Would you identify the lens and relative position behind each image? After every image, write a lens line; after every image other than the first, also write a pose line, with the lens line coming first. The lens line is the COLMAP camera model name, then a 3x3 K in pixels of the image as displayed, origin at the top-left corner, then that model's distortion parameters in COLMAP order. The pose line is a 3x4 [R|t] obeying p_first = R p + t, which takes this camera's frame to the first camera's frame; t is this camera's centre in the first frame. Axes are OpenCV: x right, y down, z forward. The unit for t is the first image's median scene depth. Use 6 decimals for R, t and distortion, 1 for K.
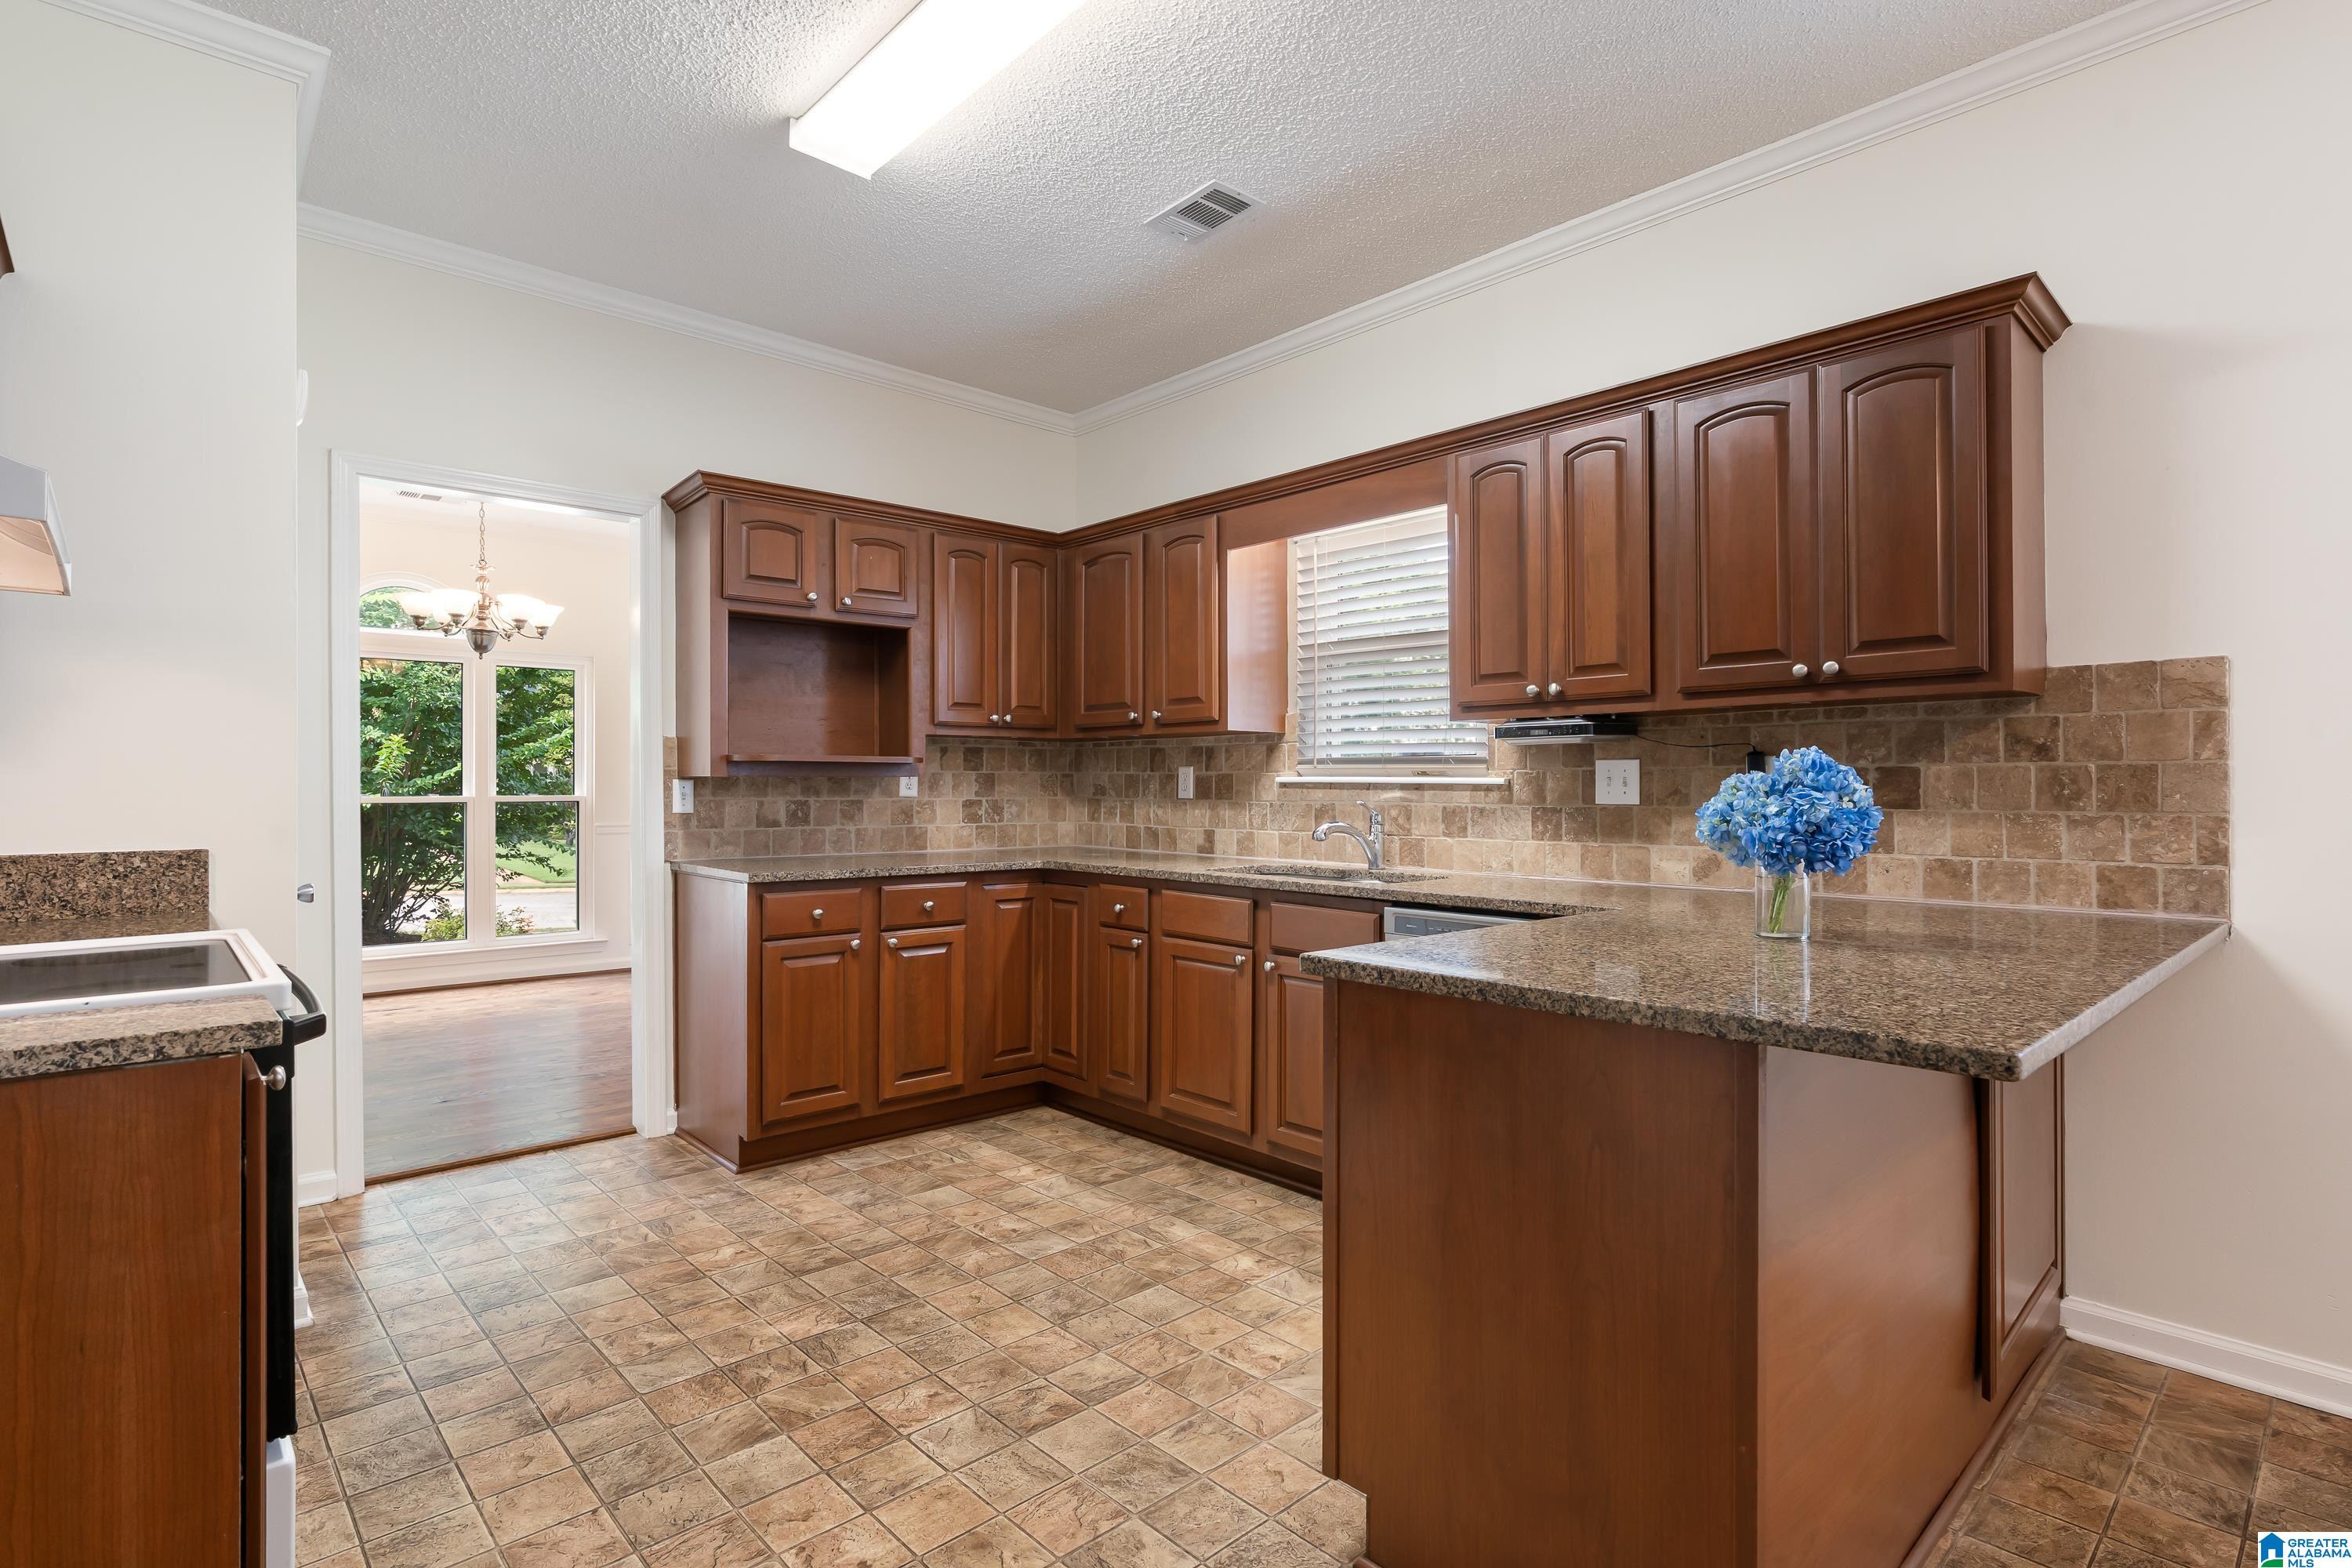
lens RADIAL K [[1125.4, 0, 1181.3], [0, 1125.4, 778.3], [0, 0, 1]] dist [-0.012288, 0.003526]
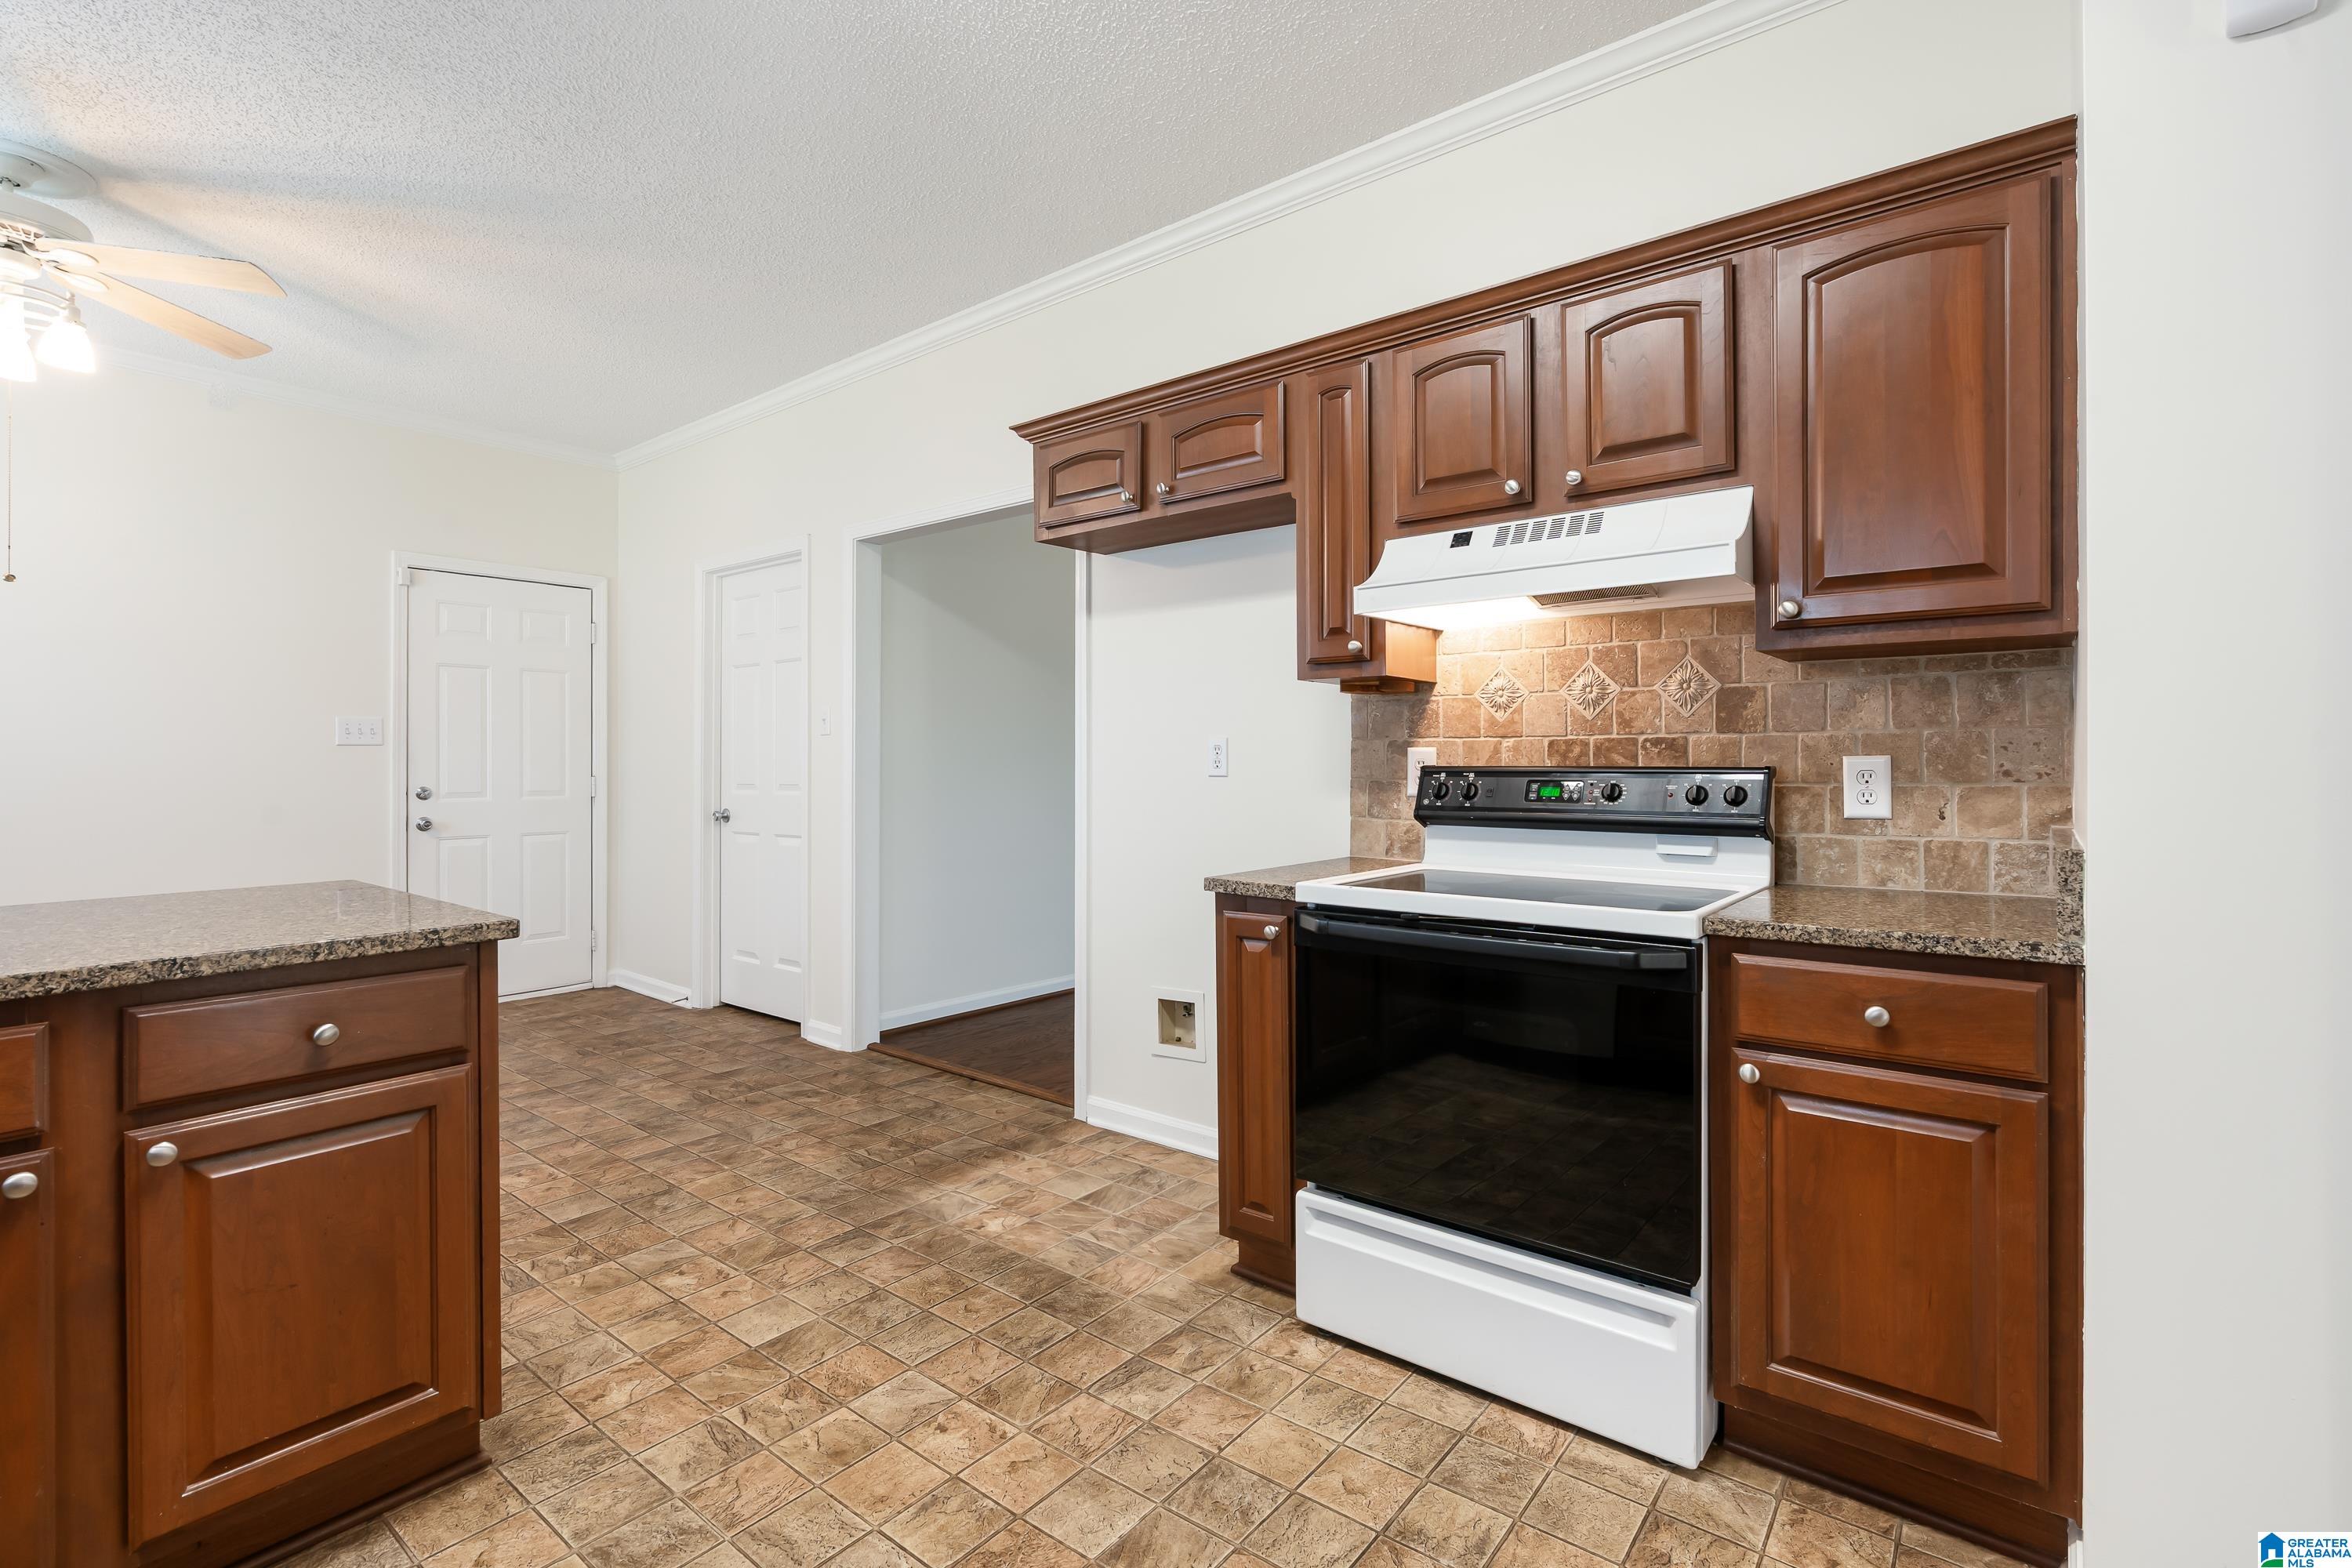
lens RADIAL K [[1080.2, 0, 1188.9], [0, 1080.2, 785.8], [0, 0, 1]] dist [-0.009577, 0.004406]
pose [[-0.989097, 0.000449, -0.147266, -0.342108], [-0.000393, 0.999984, 0.005689, 0.025907], [0.147266, 0.005684, -0.989081, 1.964533]]
